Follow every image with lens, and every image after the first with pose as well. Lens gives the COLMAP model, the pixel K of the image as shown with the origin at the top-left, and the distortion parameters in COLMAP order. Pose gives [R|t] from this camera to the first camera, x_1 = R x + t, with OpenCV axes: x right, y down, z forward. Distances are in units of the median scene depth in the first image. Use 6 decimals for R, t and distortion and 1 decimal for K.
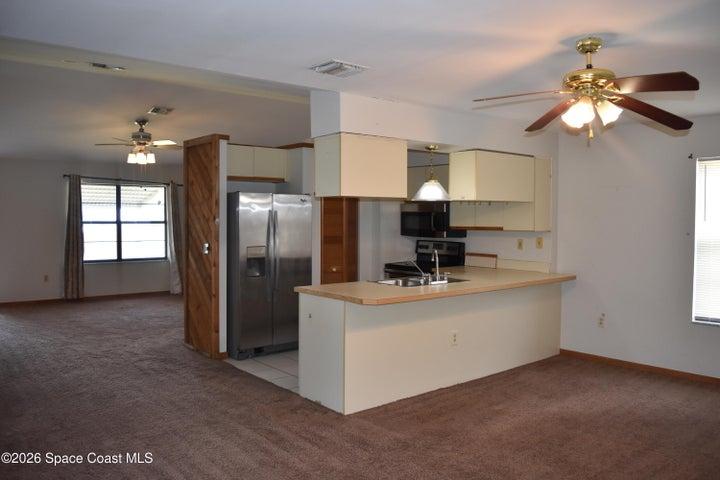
lens RADIAL K [[536.0, 0, 360.0], [0, 536.0, 240.0], [0, 0, 1]] dist [-0.079163, -0.005837]
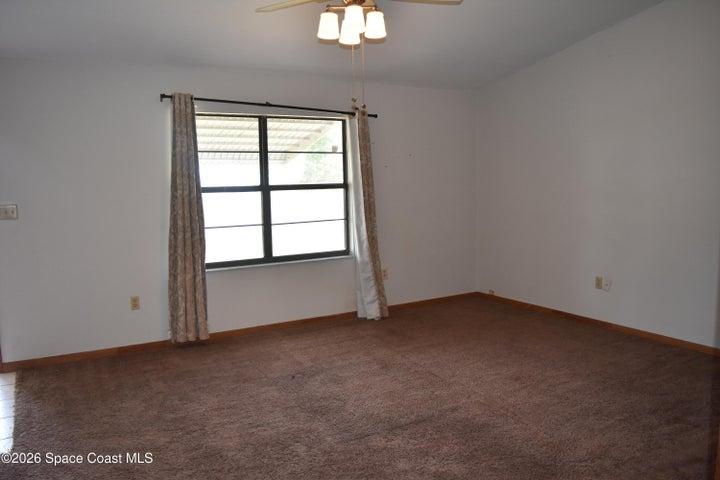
lens RADIAL K [[536.0, 0, 360.0], [0, 536.0, 240.0], [0, 0, 1]] dist [-0.079163, -0.005837]
pose [[0.980625, 0.008357, -0.195714, -0.263716], [0.008849, 0.996180, 0.086874, -0.027760], [0.195692, -0.086923, 0.976805, 0.497540]]
